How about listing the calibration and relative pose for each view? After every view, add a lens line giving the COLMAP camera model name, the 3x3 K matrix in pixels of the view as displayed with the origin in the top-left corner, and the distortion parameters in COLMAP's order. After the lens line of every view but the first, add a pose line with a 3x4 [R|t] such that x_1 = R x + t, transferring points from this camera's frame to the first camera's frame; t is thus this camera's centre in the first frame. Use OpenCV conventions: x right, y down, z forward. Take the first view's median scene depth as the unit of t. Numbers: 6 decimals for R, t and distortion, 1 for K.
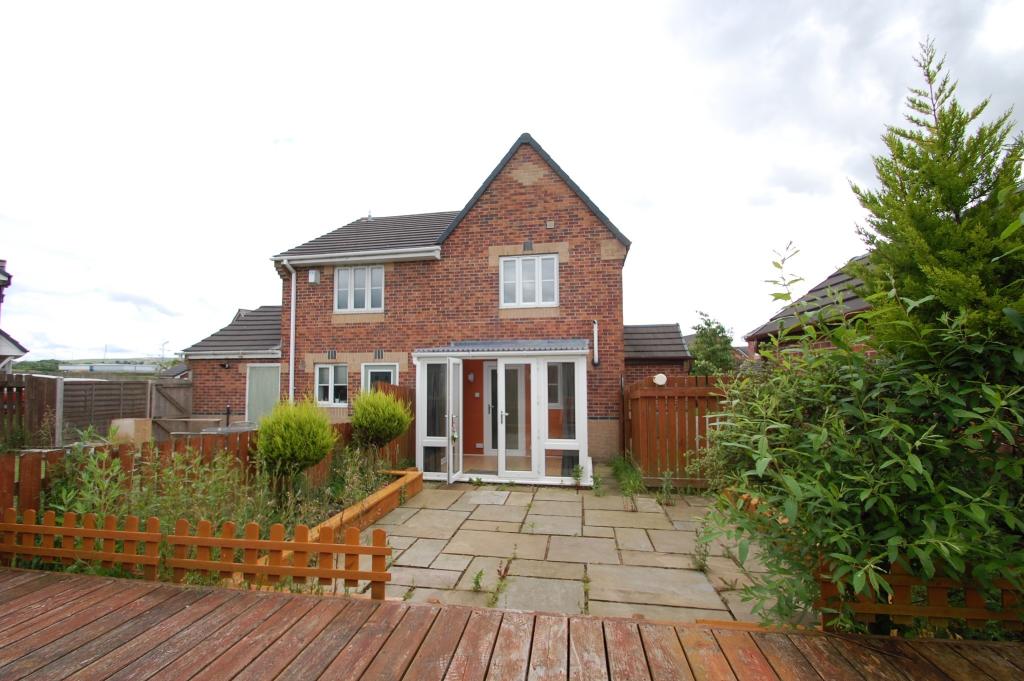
lens RADIAL K [[442.1, 0, 511.8], [0, 442.1, 352.3], [0, 0, 1]] dist [-0.000148, -0.012287]
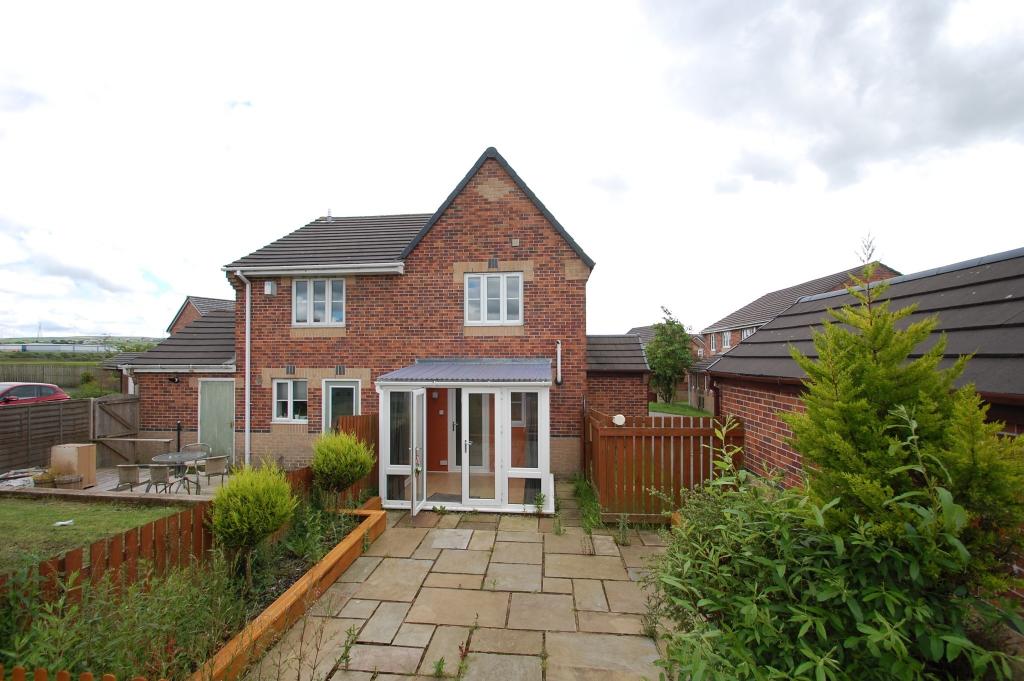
lens RADIAL K [[441.4, 0, 512.0], [0, 441.4, 340.5], [0, 0, 1]] dist [0.015758, -0.022575]
pose [[0.997031, 0.004424, 0.076874, 0.003291], [-0.007801, 0.999015, 0.043691, -0.111492], [-0.076605, -0.044161, 0.996083, -0.003549]]
